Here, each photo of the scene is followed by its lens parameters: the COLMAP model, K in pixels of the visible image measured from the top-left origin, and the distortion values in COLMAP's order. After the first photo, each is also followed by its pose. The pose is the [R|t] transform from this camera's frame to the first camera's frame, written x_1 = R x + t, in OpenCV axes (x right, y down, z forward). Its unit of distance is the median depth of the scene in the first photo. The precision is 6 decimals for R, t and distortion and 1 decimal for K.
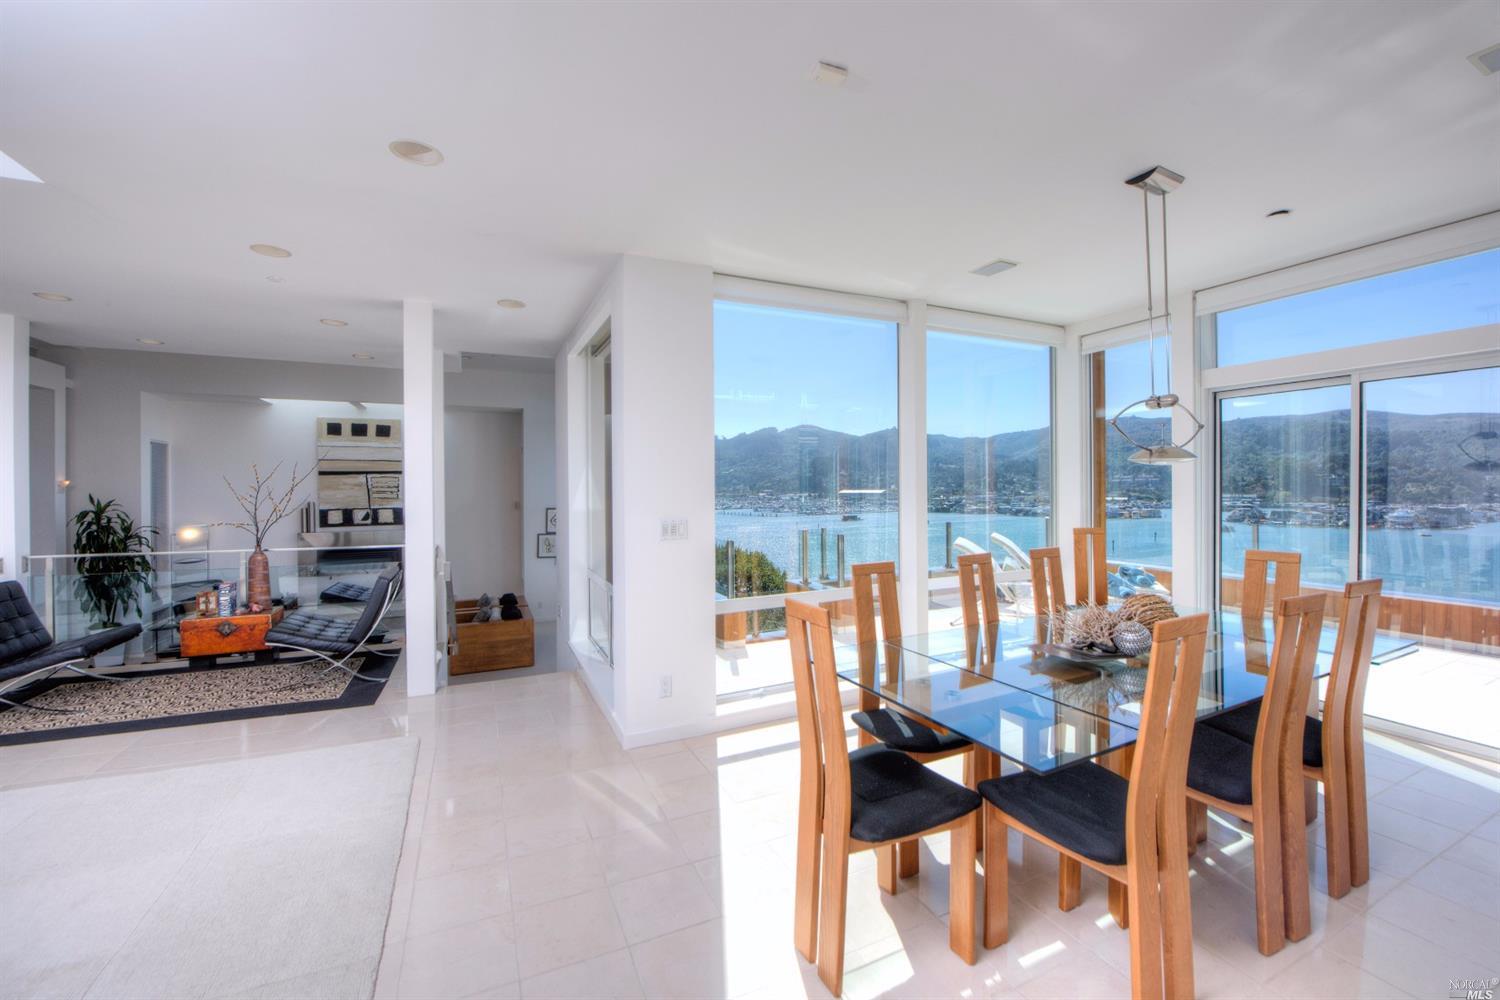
lens RADIAL K [[596.3, 0, 753.7], [0, 596.3, 489.2], [0, 0, 1]] dist [-0.019265, -0.000111]
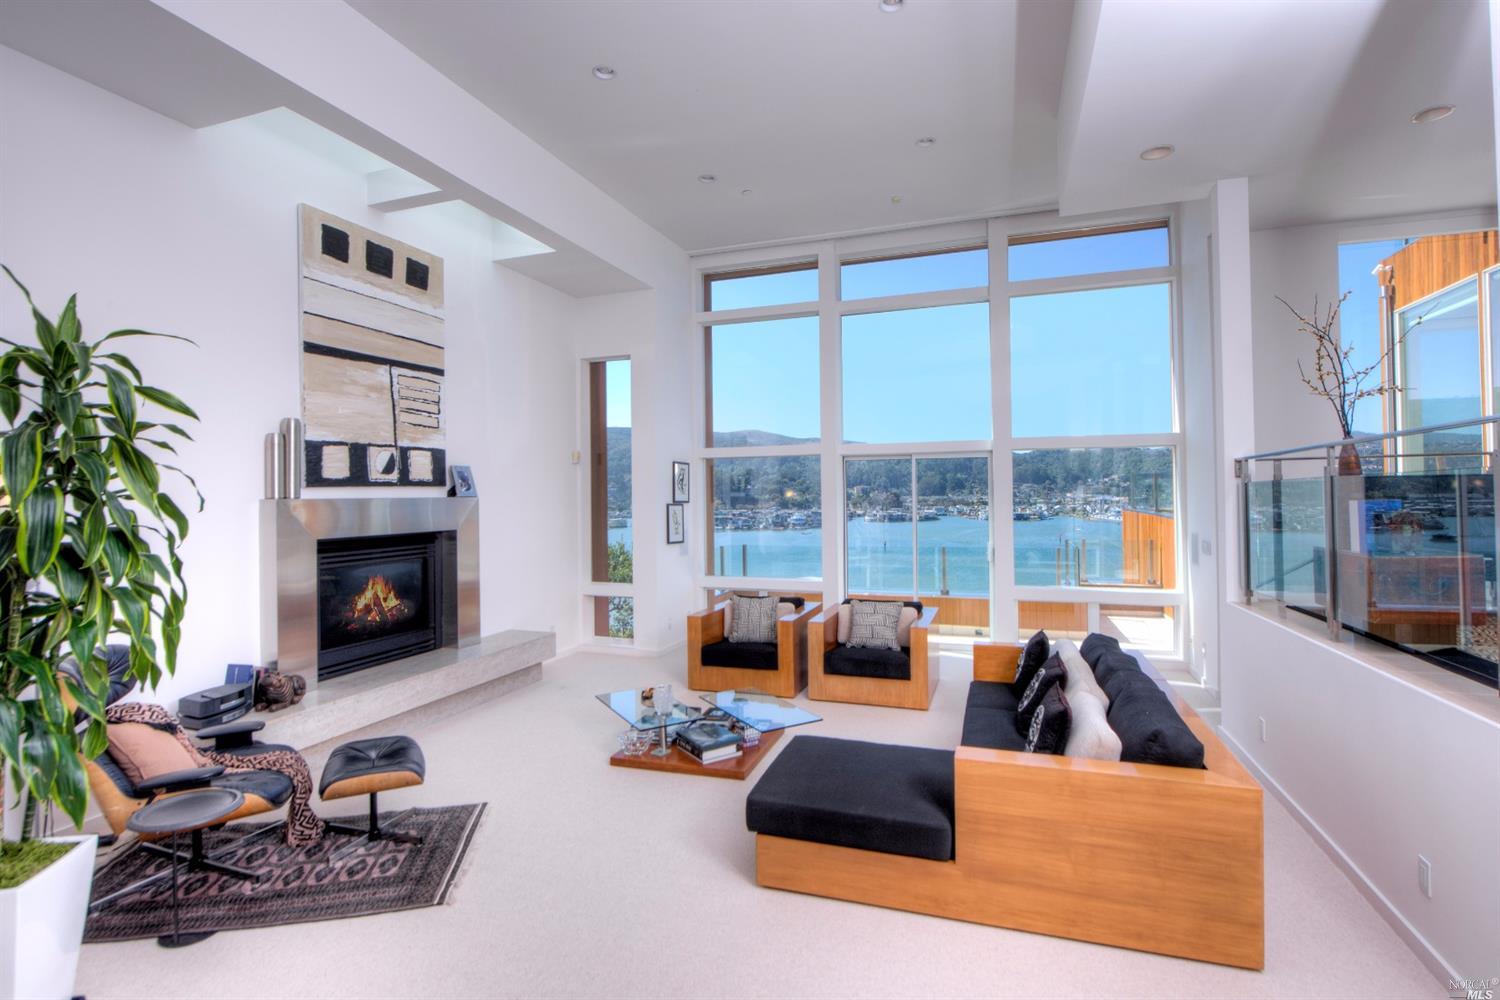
lens RADIAL K [[714.8, 0, 753.7], [0, 714.8, 487.4], [0, 0, 1]] dist [-0.002014, -0.000183]
pose [[0.702959, 0.003470, 0.711222, -0.859667], [0.010123, 0.999838, -0.014884, 0.074913], [-0.711158, 0.017663, 0.702810, 0.460979]]
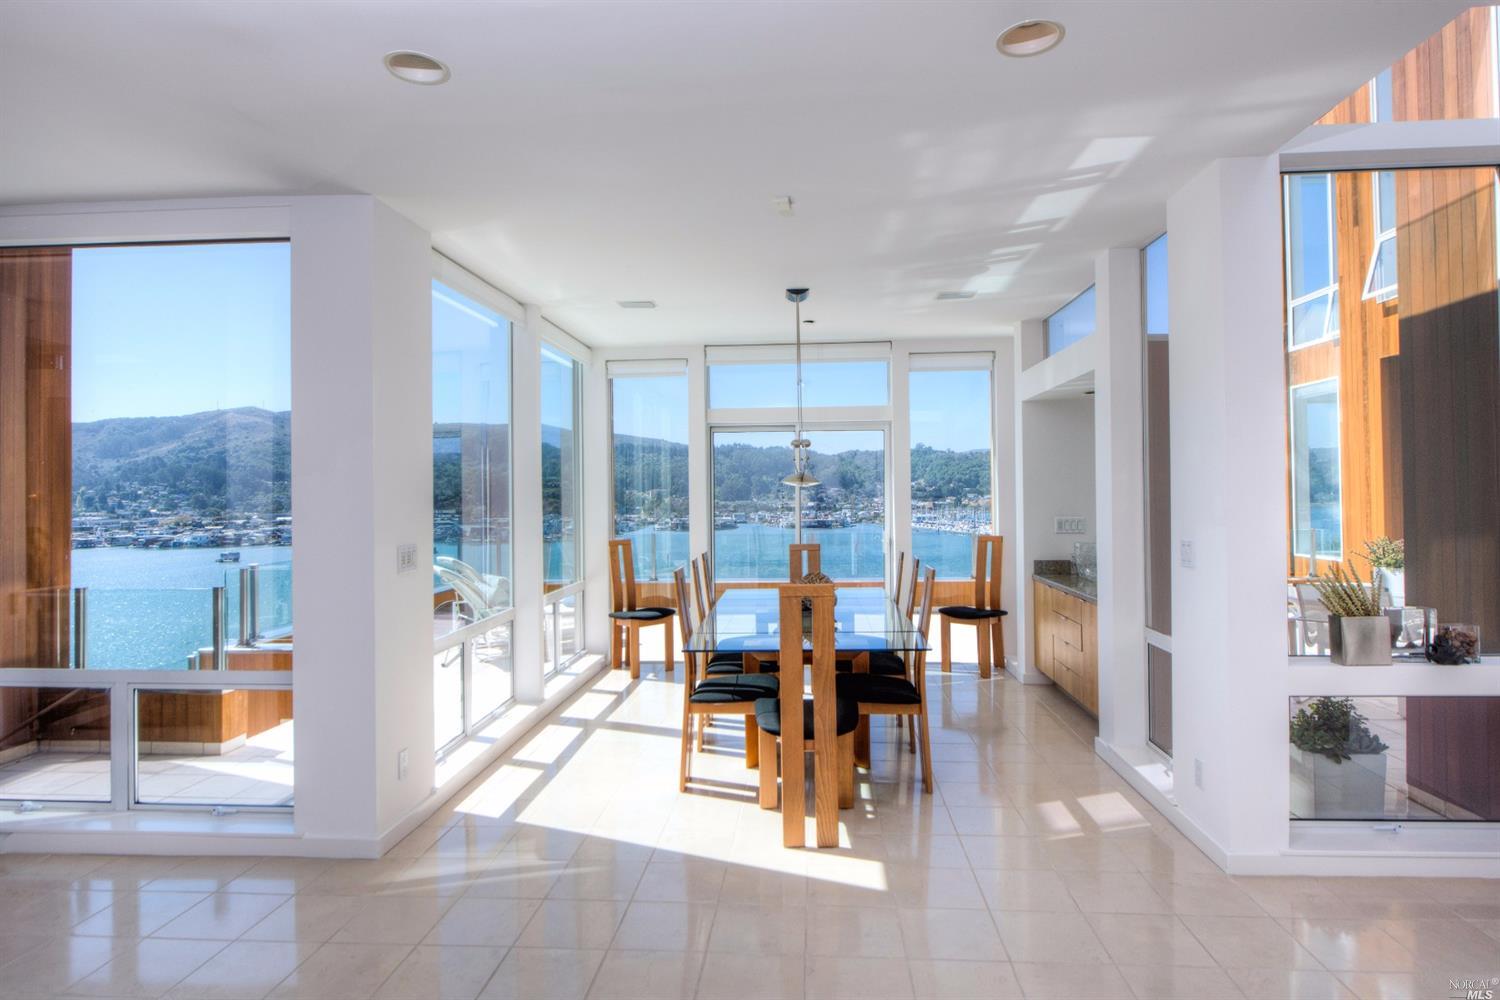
lens RADIAL K [[816.0, 0, 755.0], [0, 816.0, 496.7], [0, 0, 1]] dist [-0.002109, -0.001361]
pose [[0.488165, -0.000466, 0.872751, -0.284777], [0.010287, 0.999933, -0.005221, -0.001251], [-0.872691, 0.011527, 0.488137, 0.026741]]
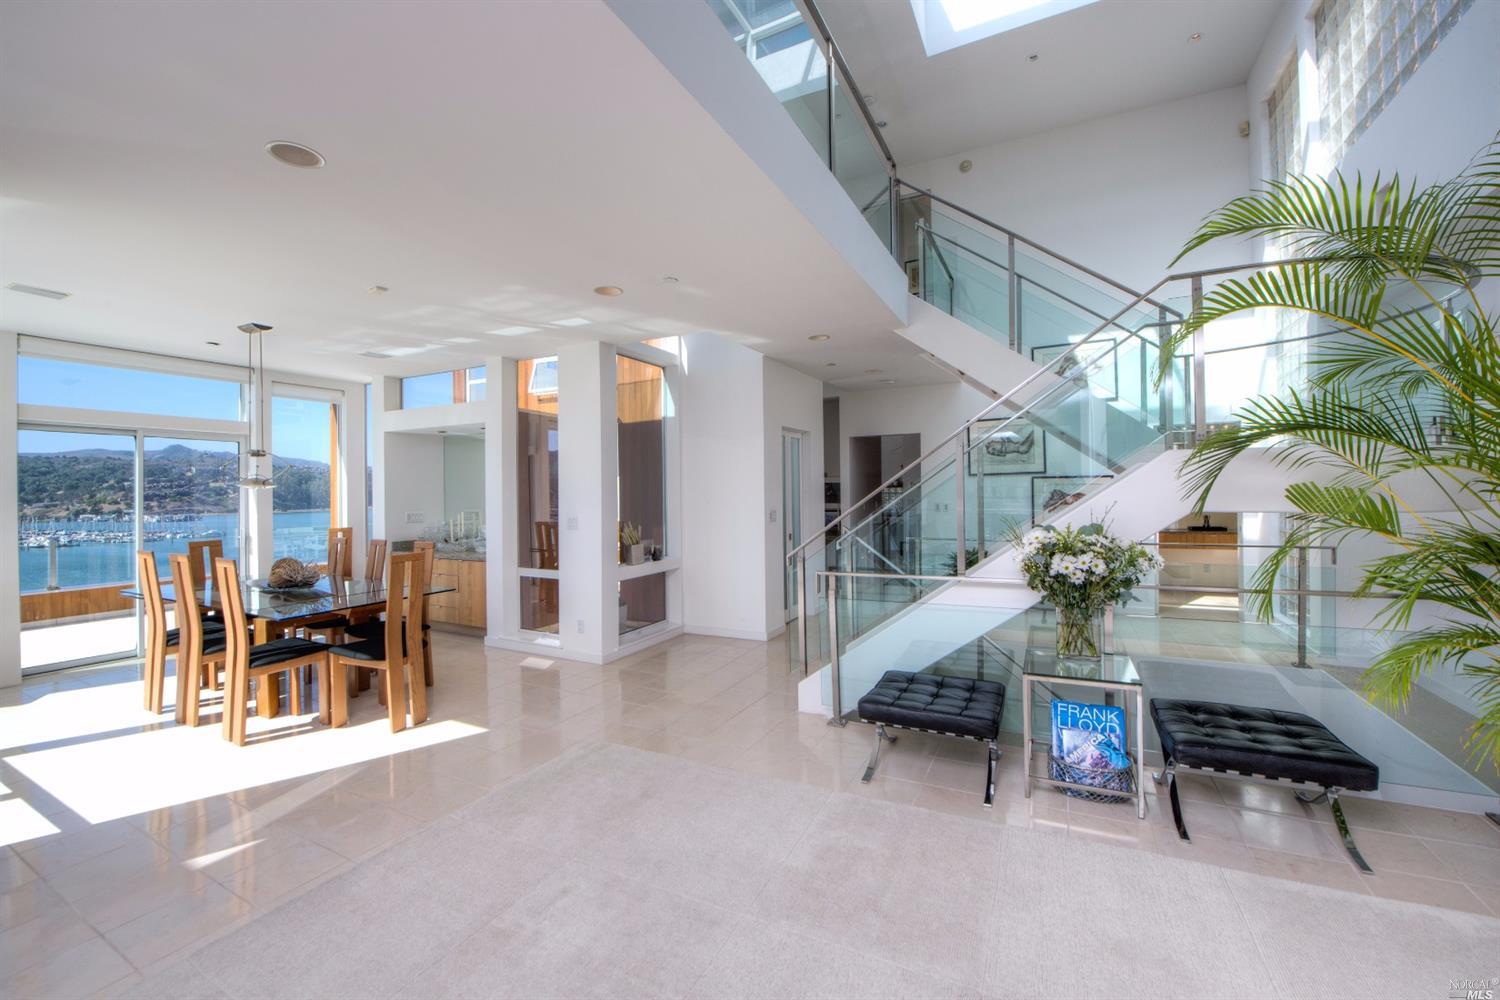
lens RADIAL K [[596.3, 0, 753.7], [0, 596.3, 489.2], [0, 0, 1]] dist [-0.019265, -0.000111]
pose [[-0.610705, 0.017807, 0.791658, -0.402398], [0.018678, 0.999793, -0.008081, 0.001008], [-0.791638, 0.009851, -0.610911, 0.227981]]
